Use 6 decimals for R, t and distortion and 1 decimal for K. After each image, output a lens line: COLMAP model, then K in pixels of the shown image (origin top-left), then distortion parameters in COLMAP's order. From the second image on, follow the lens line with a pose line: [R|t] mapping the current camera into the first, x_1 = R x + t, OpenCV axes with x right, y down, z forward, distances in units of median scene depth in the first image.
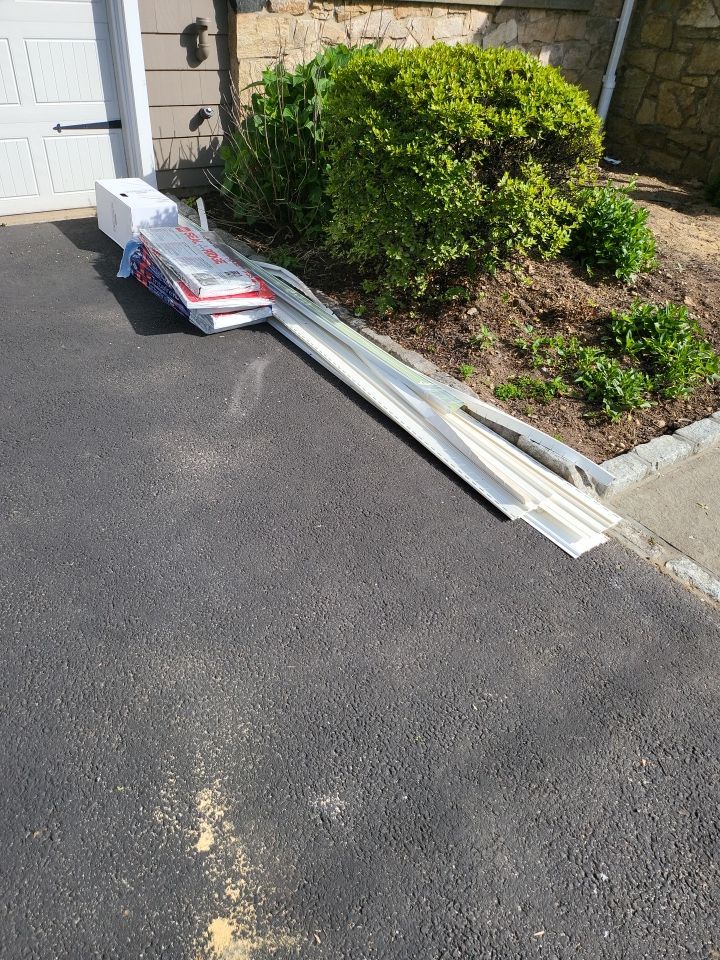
lens RADIAL K [[741.8, 0, 360.0], [0, 741.8, 480.0], [0, 0, 1]] dist [0.042929, -0.001904]
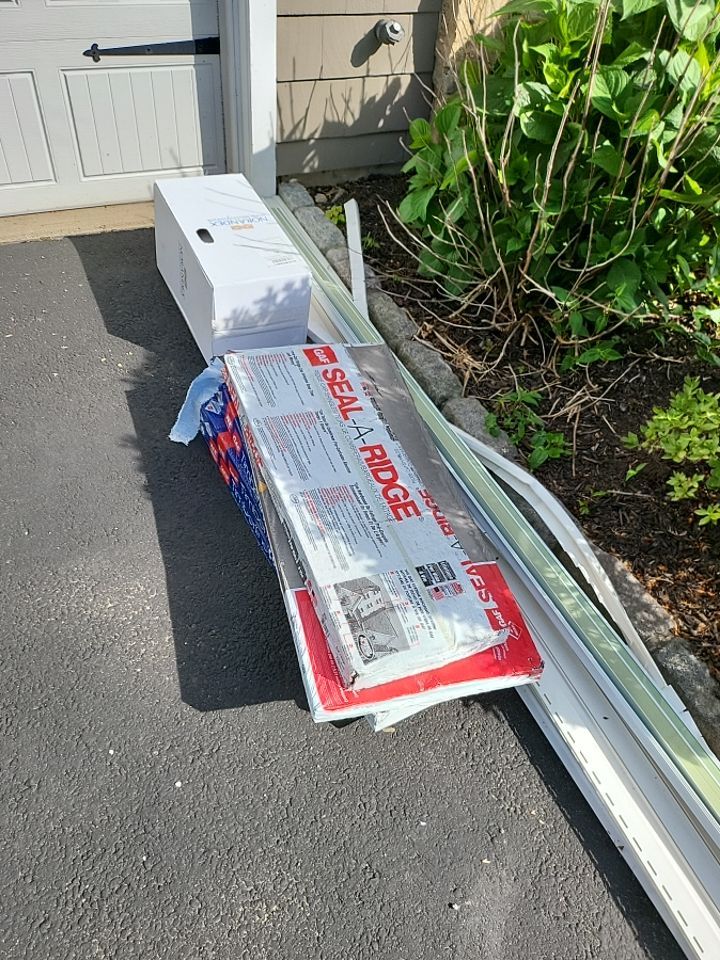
lens RADIAL K [[741.8, 0, 360.0], [0, 741.8, 480.0], [0, 0, 1]] dist [0.042929, -0.001904]
pose [[0.985162, 0.141714, -0.096814, -0.153443], [-0.122504, 0.975707, 0.181630, -0.332476], [0.120201, -0.167075, 0.978590, 0.533500]]
